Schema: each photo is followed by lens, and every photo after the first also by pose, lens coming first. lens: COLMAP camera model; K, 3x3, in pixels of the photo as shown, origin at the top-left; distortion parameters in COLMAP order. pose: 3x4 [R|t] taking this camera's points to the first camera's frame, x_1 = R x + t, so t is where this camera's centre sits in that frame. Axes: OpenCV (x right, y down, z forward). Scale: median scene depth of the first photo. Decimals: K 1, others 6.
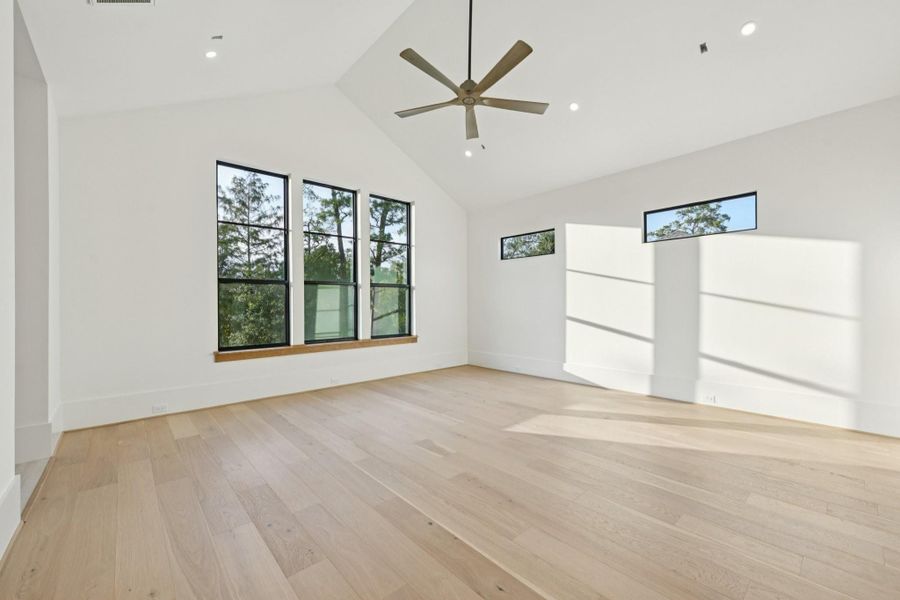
lens RADIAL K [[365.9, 0, 451.3], [0, 365.9, 304.1], [0, 0, 1]] dist [0.005202, 0.000638]
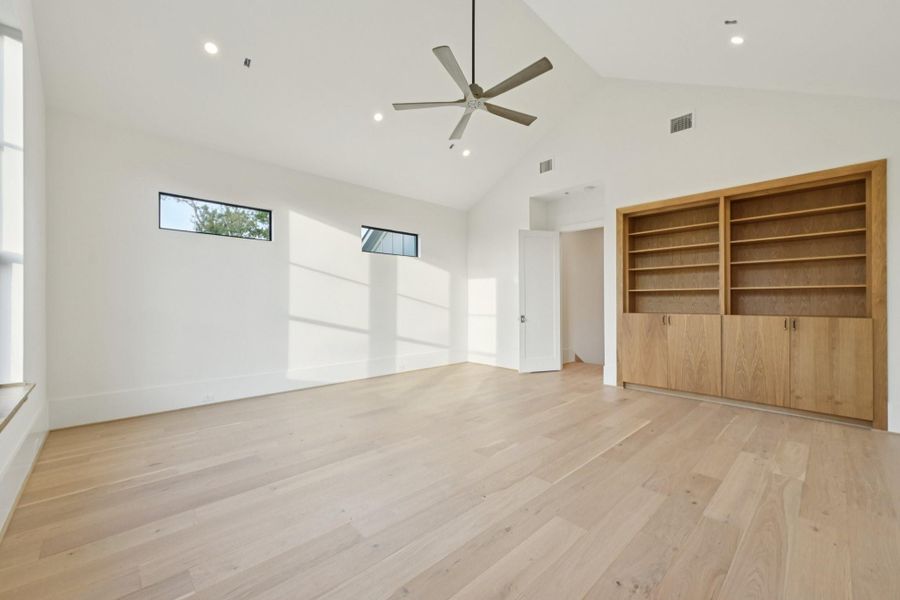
lens RADIAL K [[365.9, 0, 451.1], [0, 365.9, 300.2], [0, 0, 1]] dist [0.005202, 0.000638]
pose [[-0.036433, 0.009390, 0.999292, -0.878501], [-0.001510, 0.999954, -0.009451, 0.006049], [-0.999335, -0.001854, -0.036417, 0.989890]]
